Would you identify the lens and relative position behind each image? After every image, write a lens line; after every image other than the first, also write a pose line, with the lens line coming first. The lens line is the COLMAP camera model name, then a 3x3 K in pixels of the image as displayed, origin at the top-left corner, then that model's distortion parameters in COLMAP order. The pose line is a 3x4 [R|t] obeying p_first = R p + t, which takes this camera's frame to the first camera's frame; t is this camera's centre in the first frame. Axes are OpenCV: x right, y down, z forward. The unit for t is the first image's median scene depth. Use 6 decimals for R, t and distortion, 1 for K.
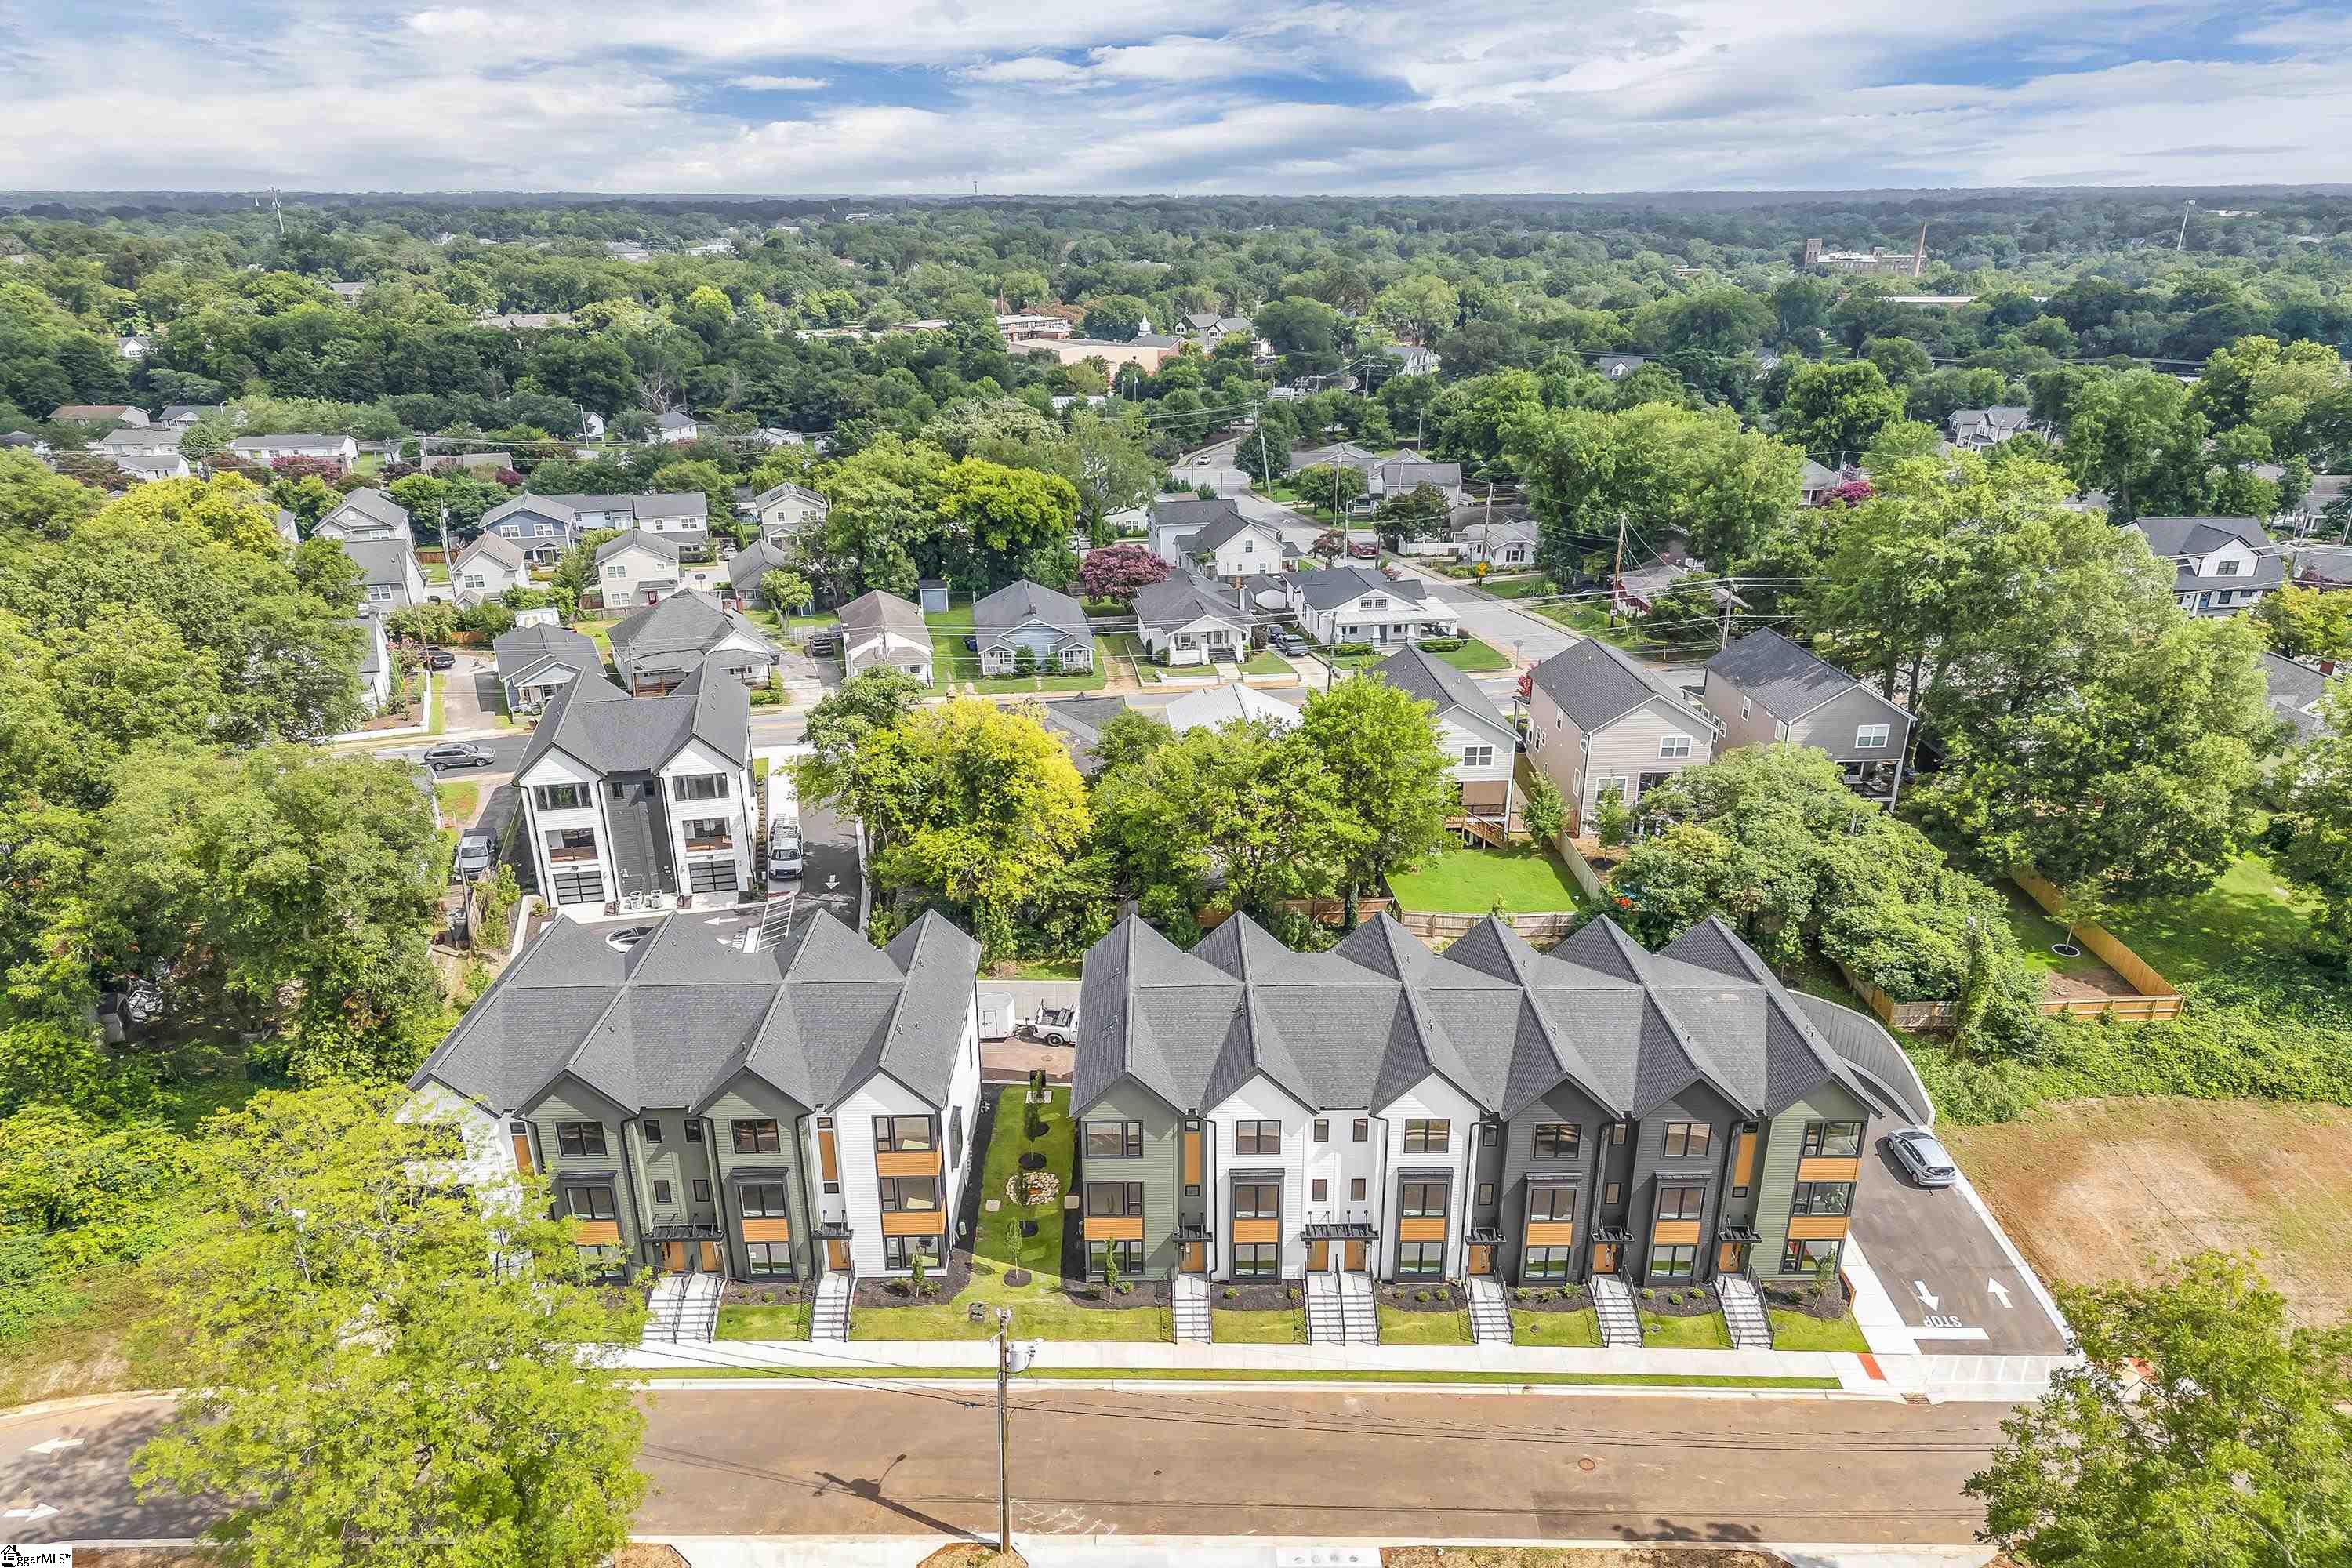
lens RADIAL K [[1648.4, 0, 1188.8], [0, 1648.4, 843.9], [0, 0, 1]] dist [0.062544, -0.054898]
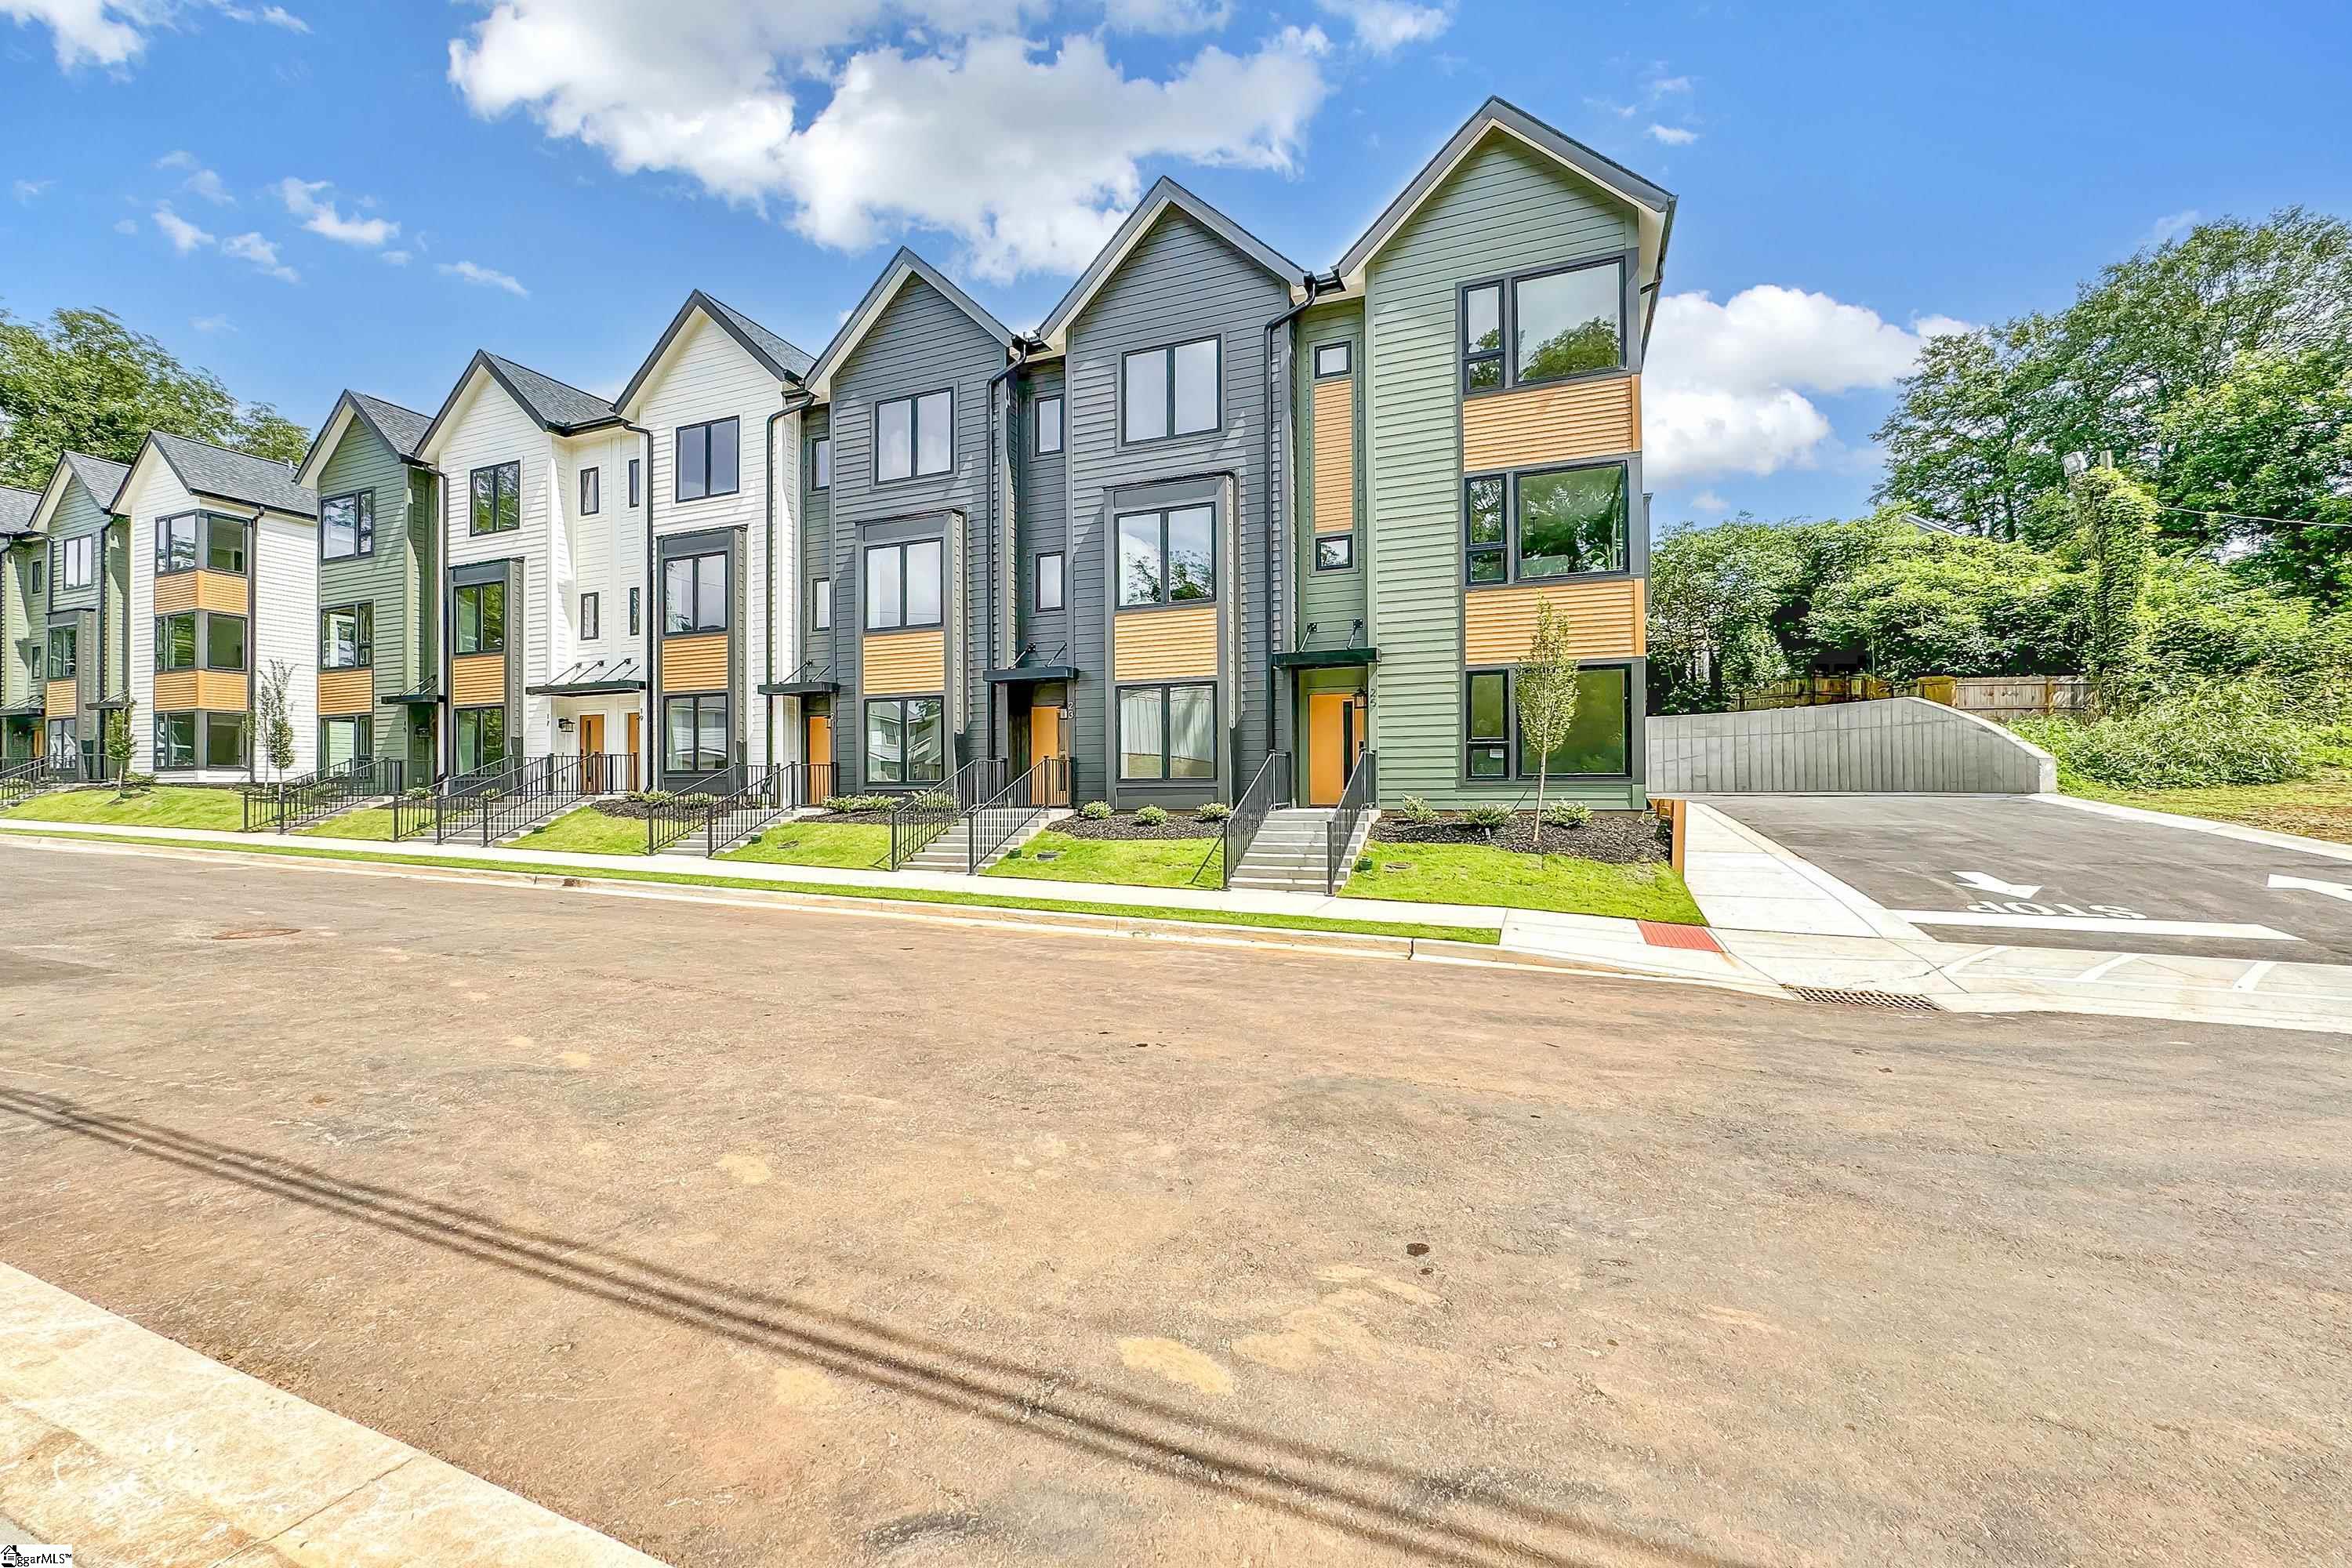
lens RADIAL K [[899.7, 0, 1185.6], [0, 899.7, 787.3], [0, 0, 1]] dist [-0.003131, 0.000257]
pose [[0.928049, -0.003812, -0.372439, 0.379591], [-0.149207, 0.912400, -0.381134, 0.347538], [0.341266, 0.409282, 0.846183, 0.830728]]
